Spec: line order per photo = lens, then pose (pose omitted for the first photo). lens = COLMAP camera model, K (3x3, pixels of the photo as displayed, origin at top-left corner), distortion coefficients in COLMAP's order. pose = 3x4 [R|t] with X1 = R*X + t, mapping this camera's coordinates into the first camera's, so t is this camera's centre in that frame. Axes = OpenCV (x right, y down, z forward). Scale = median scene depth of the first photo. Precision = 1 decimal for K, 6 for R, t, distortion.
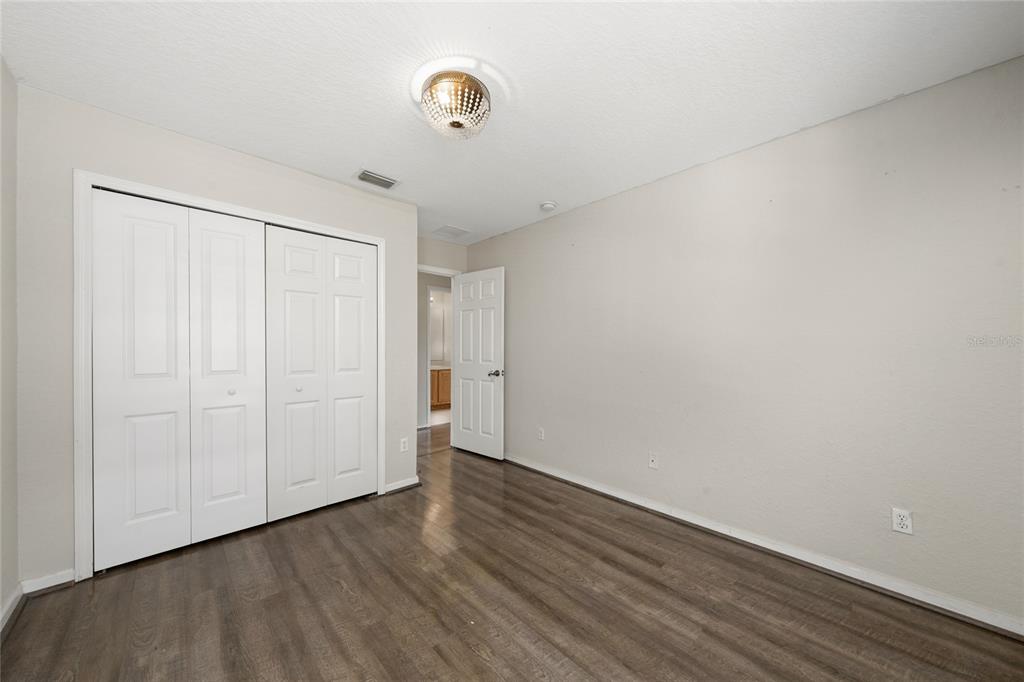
lens RADIAL K [[356.2, 0, 514.9], [0, 356.2, 347.3], [0, 0, 1]] dist [0.001704, 0.000117]
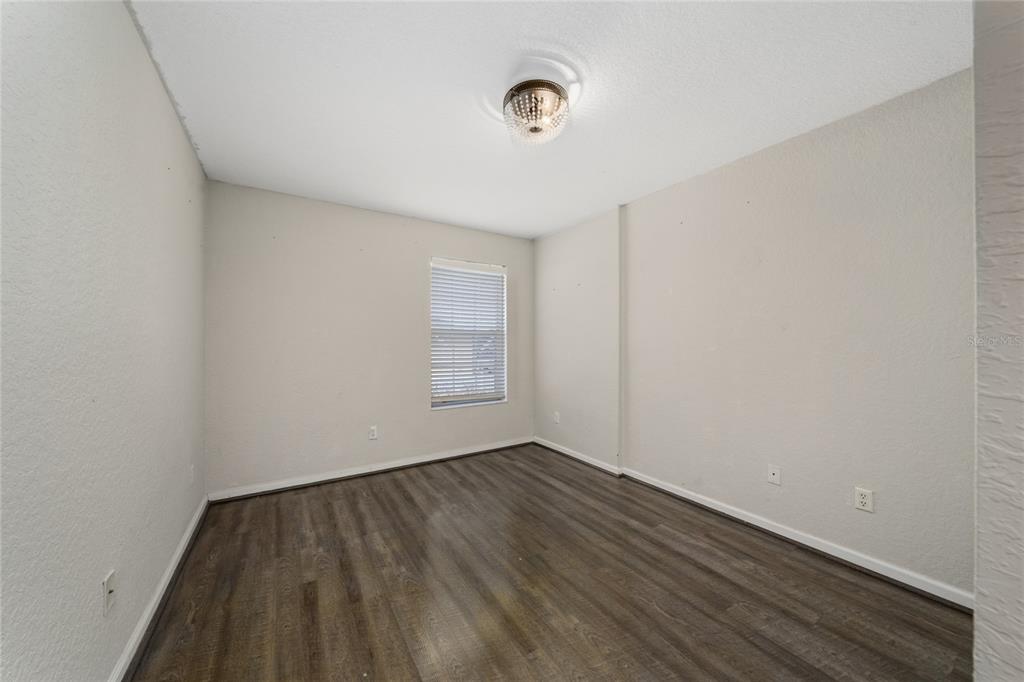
lens RADIAL K [[356.2, 0, 511.2], [0, 356.2, 342.9], [0, 0, 1]] dist [0.001704, 0.000117]
pose [[-0.982394, -0.004489, 0.186766, -0.295559], [-0.005719, 0.999965, -0.006046, 0.010642], [-0.186733, -0.007008, -0.982386, 2.082224]]
